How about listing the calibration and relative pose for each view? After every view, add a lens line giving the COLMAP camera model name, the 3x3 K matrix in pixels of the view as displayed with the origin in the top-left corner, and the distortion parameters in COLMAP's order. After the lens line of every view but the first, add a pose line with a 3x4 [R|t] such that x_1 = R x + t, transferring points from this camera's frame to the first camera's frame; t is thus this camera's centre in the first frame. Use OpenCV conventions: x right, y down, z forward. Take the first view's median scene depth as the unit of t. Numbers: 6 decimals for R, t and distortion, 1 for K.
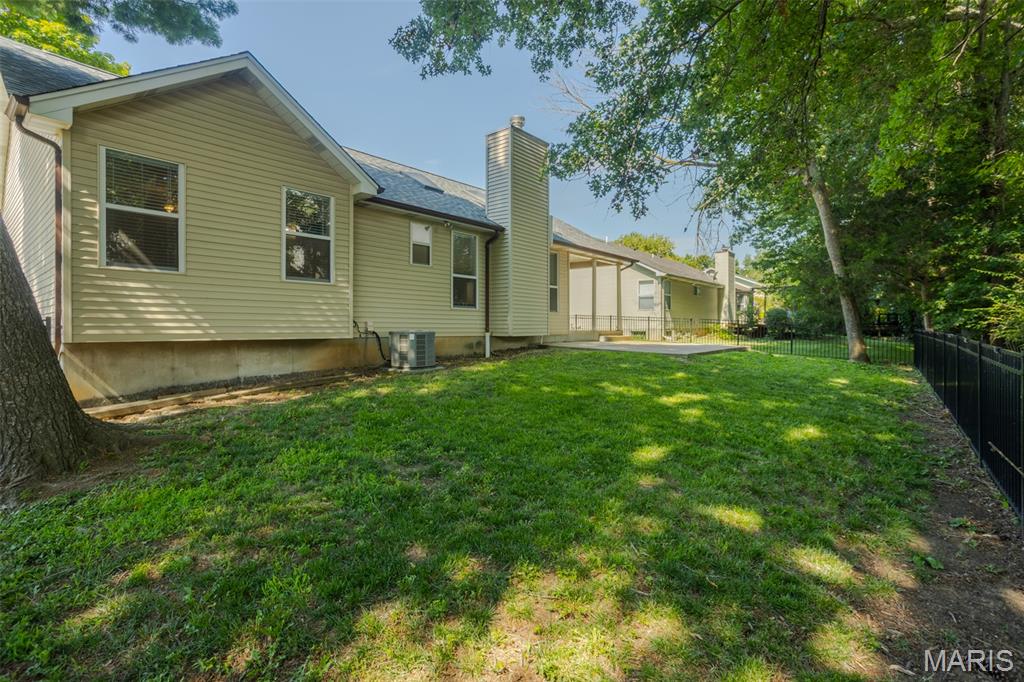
lens RADIAL K [[482.6, 0, 510.4], [0, 482.6, 330.0], [0, 0, 1]] dist [-0.013529, 0.000147]
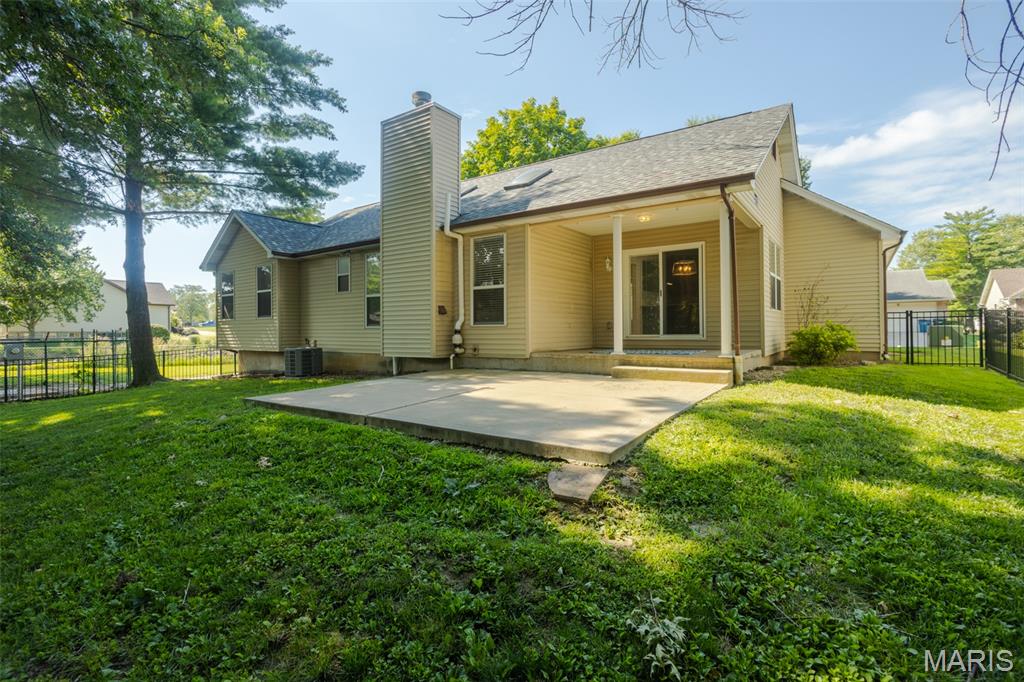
lens RADIAL K [[482.6, 0, 510.4], [0, 482.6, 330.0], [0, 0, 1]] dist [-0.013529, 0.000147]
pose [[0.119610, -0.009499, -0.992775, 0.889402], [0.002843, 0.999953, -0.009225, -0.026826], [0.992817, -0.001719, 0.119632, 1.049001]]
